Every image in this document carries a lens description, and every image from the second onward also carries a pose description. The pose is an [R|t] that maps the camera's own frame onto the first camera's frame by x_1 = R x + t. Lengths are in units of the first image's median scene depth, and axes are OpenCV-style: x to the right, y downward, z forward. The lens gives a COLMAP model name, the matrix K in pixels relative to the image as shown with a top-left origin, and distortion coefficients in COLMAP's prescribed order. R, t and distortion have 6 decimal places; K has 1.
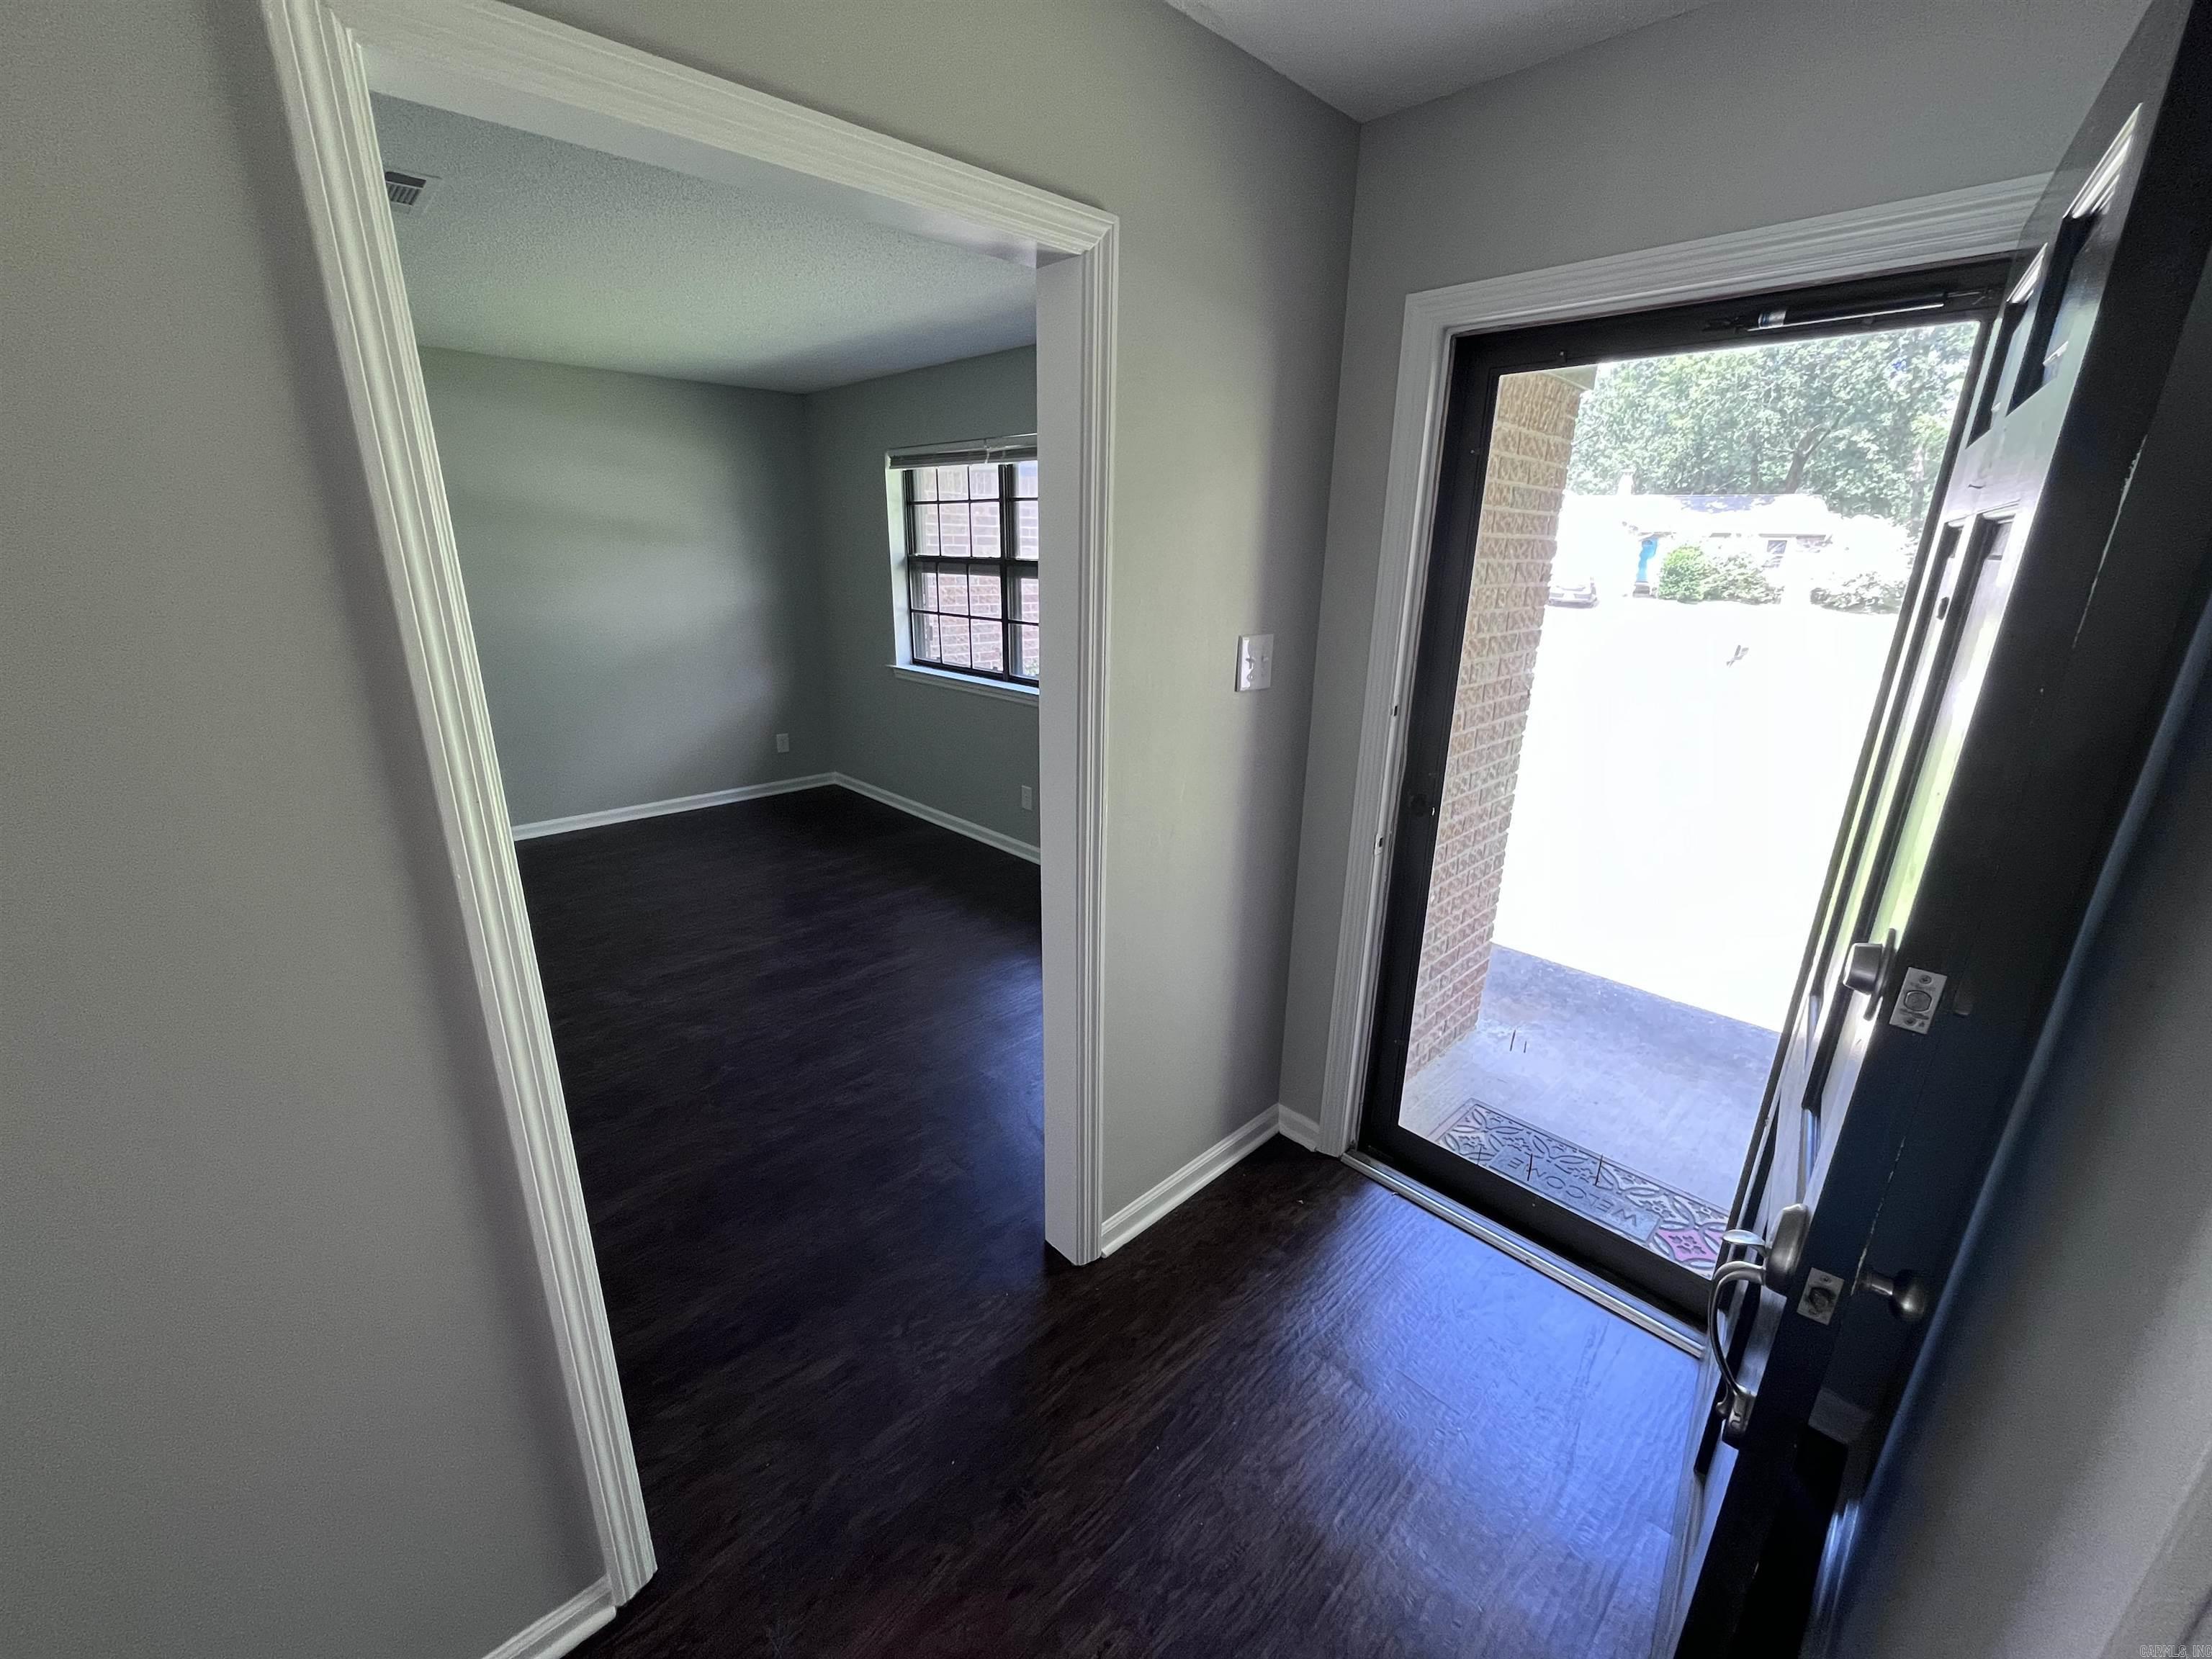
lens RADIAL K [[897.6, 0, 1104.5], [0, 897.6, 831.5], [0, 0, 1]] dist [-0.001848, 0.000482]
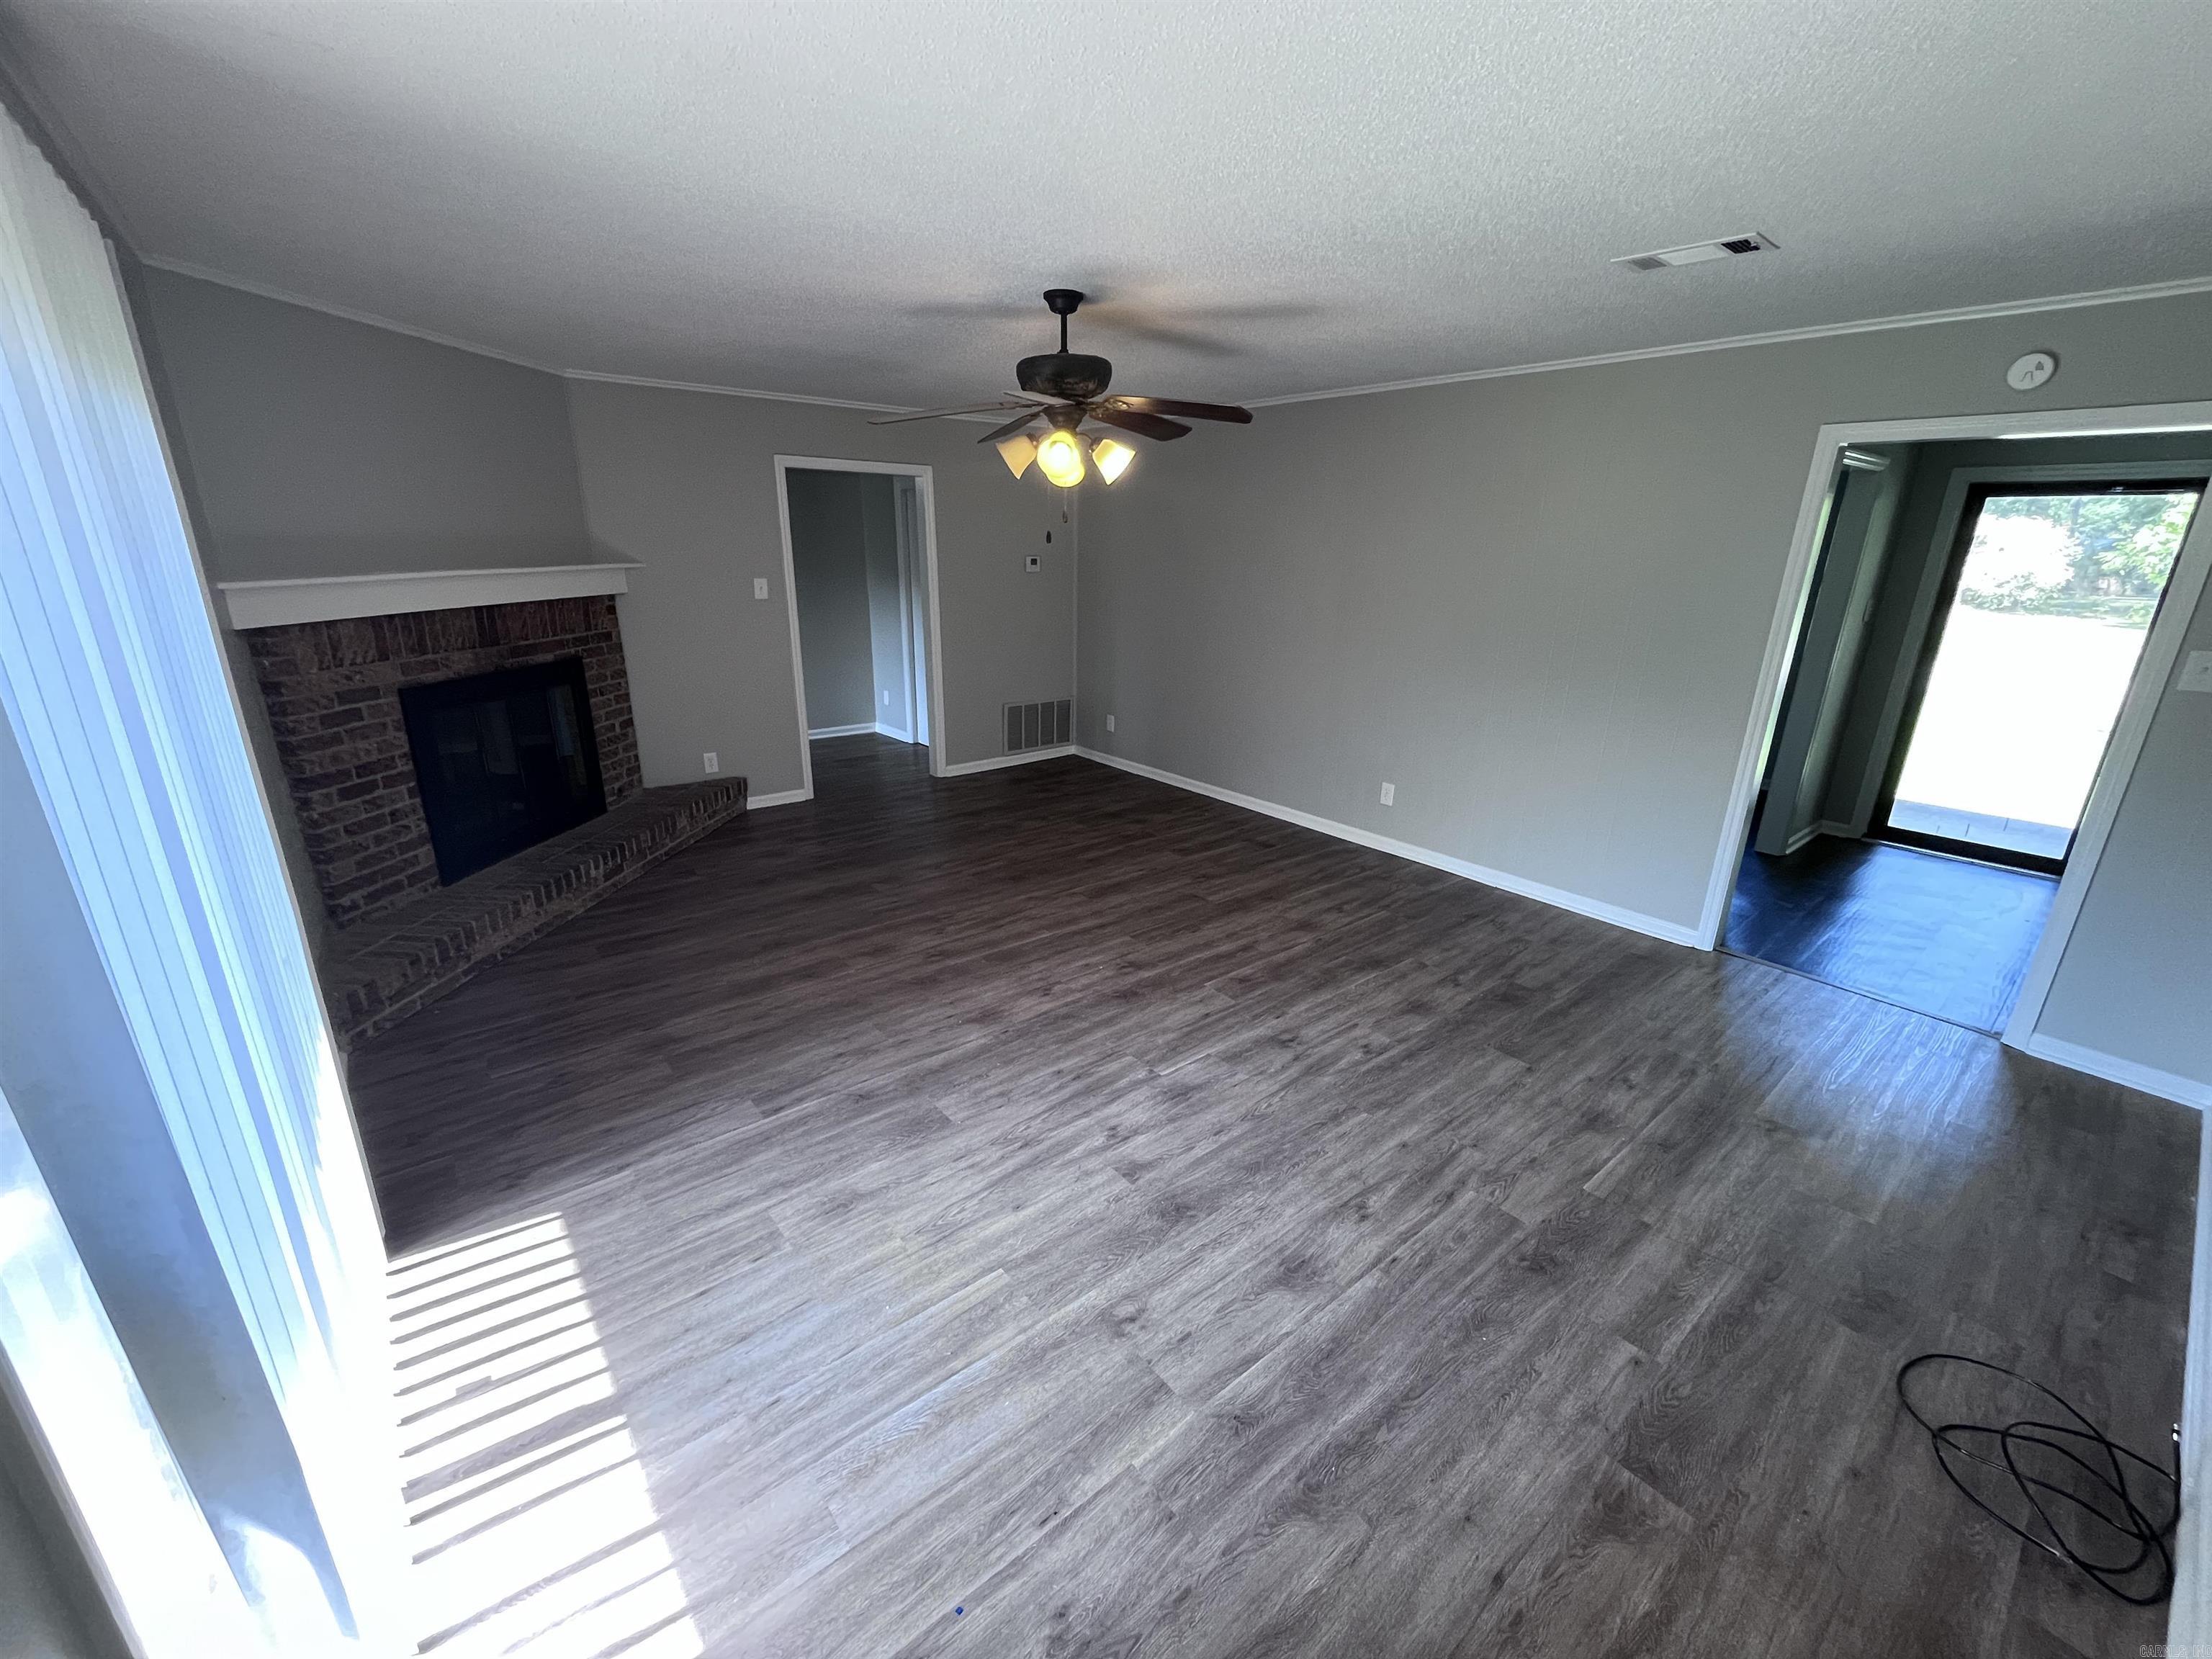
lens RADIAL K [[897.6, 0, 1104.6], [0, 897.6, 830.4], [0, 0, 1]] dist [-0.001848, 0.000482]
pose [[0.996327, 0.026707, -0.081353, -0.085598], [-0.026364, 0.999638, 0.005284, 0.020317], [0.081465, -0.003120, 0.996671, -0.086396]]
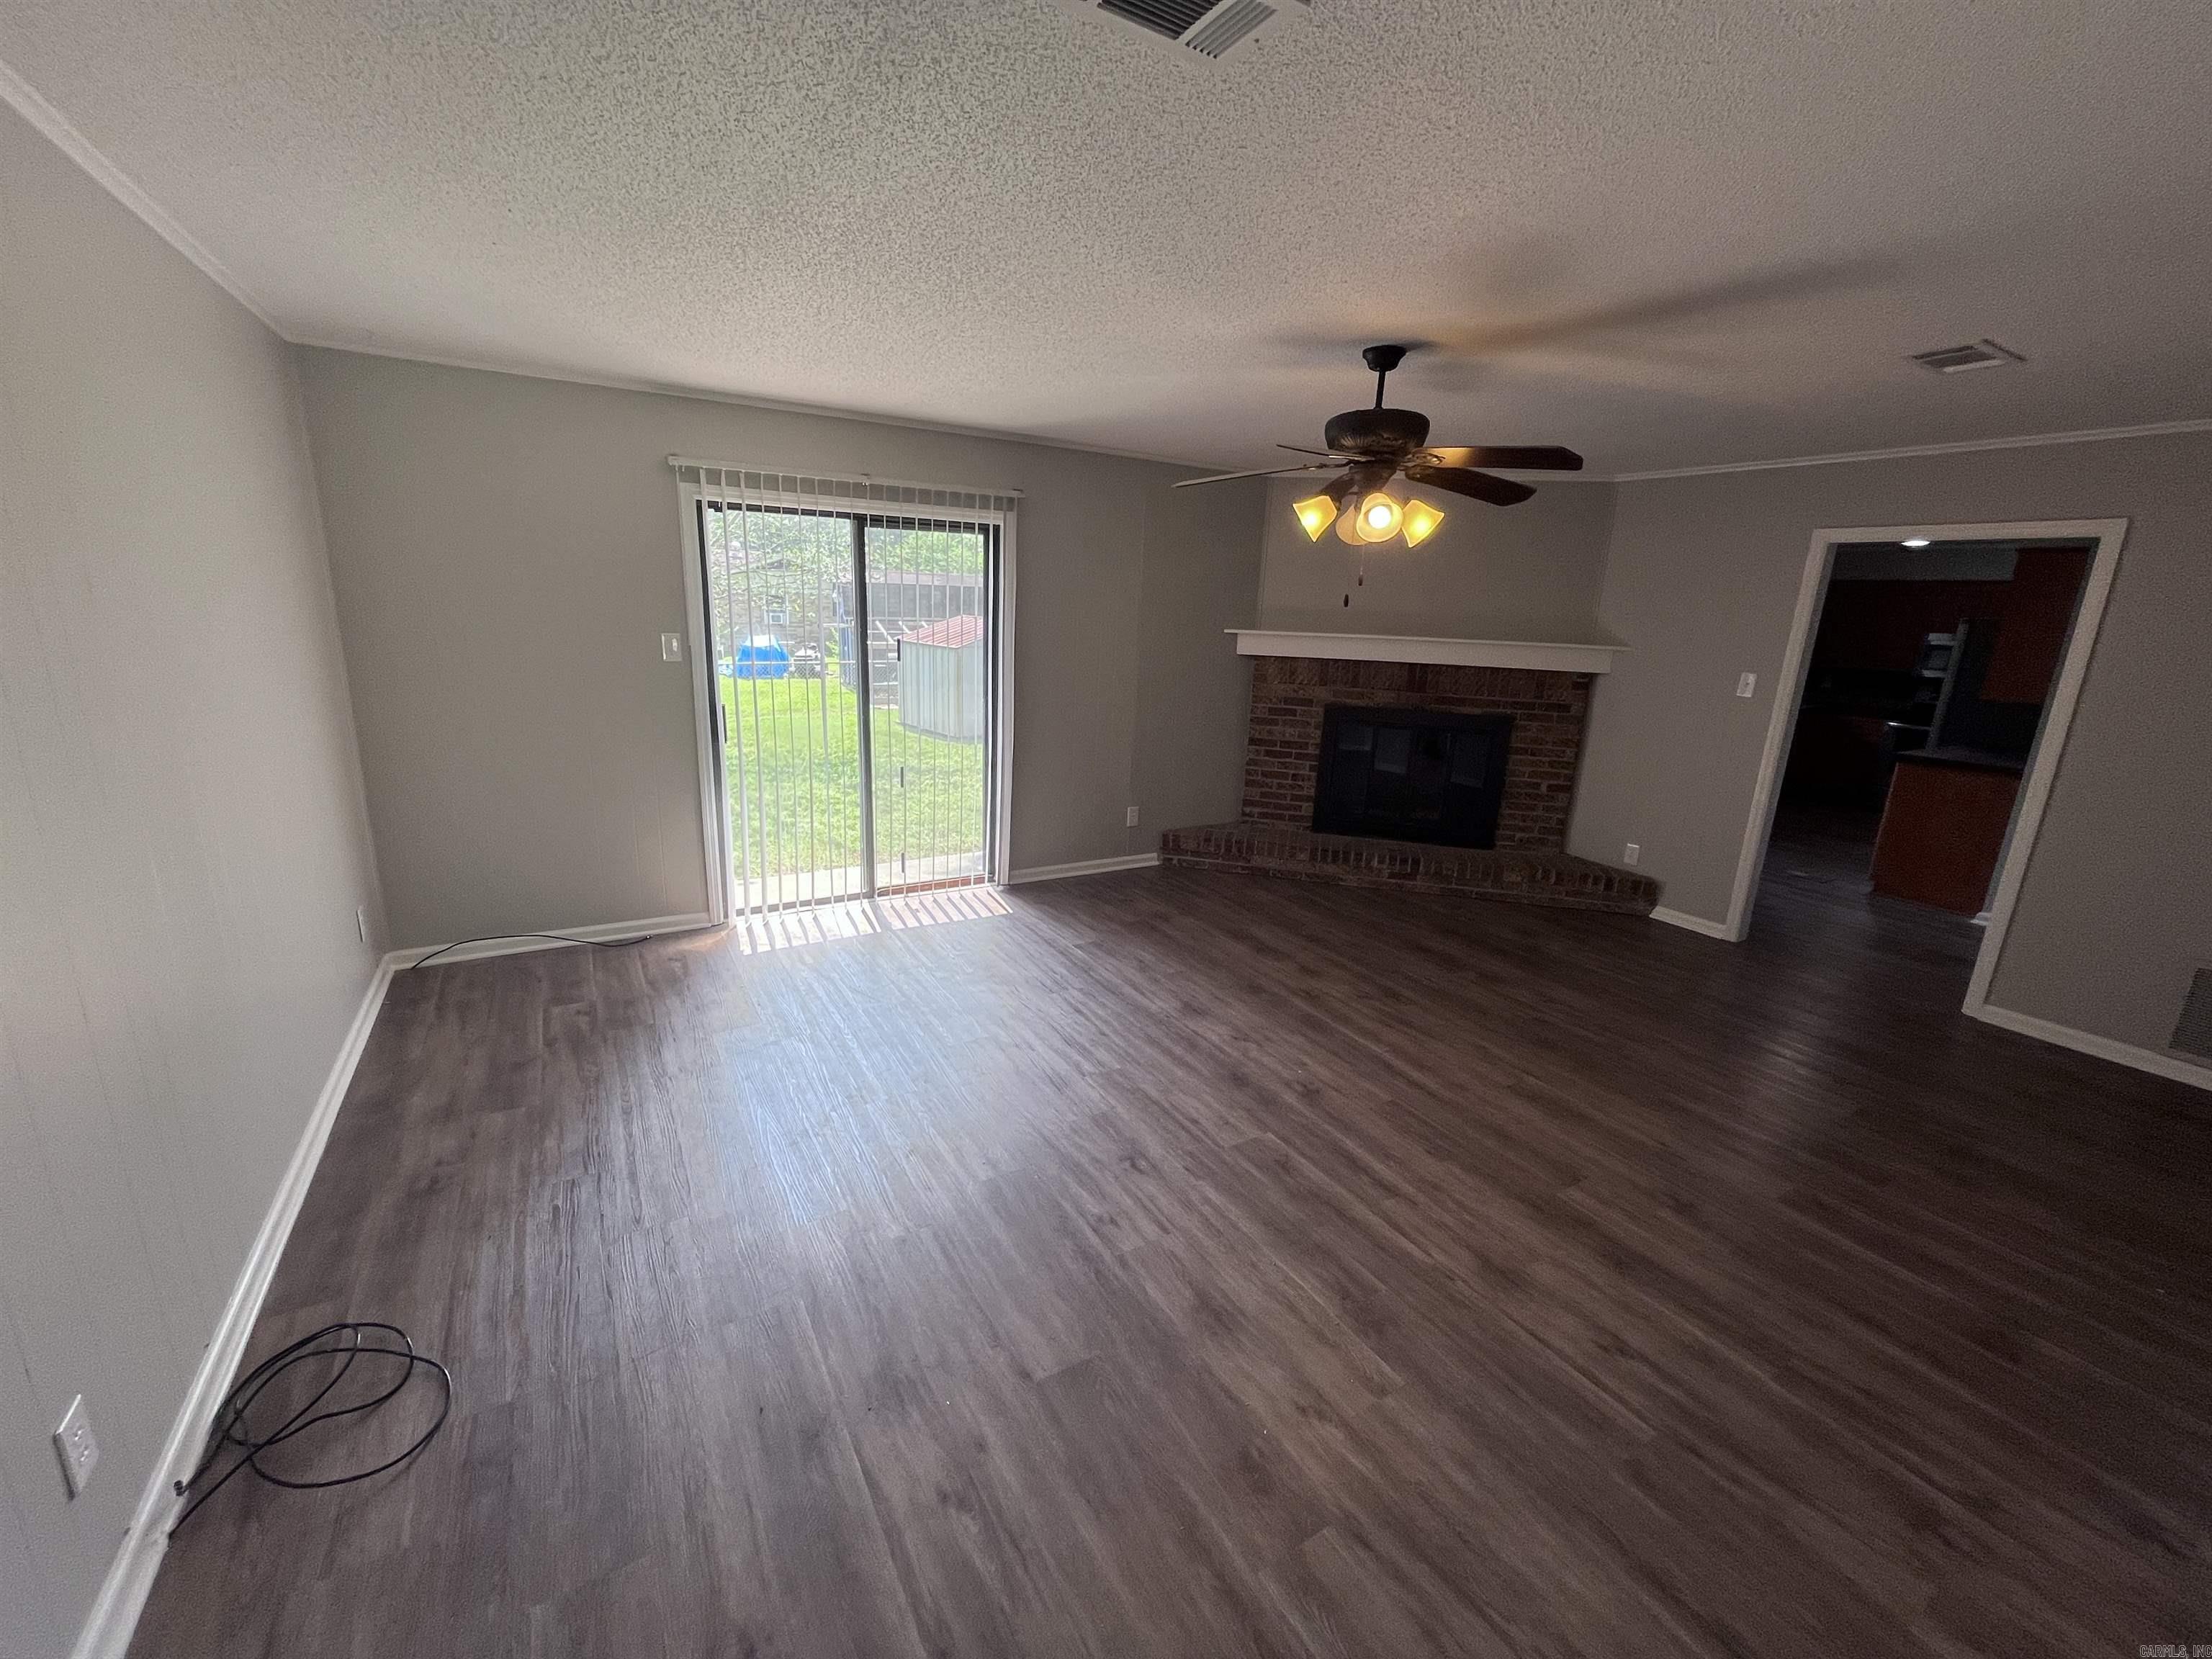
lens RADIAL K [[897.6, 0, 1101.2], [0, 897.6, 825.1], [0, 0, 1]] dist [-0.001848, 0.000482]
pose [[-0.238349, 0.211461, -0.947879, 0.171916], [-0.334624, 0.898362, 0.284557, -0.064482], [0.911711, 0.385006, -0.143364, 0.201360]]
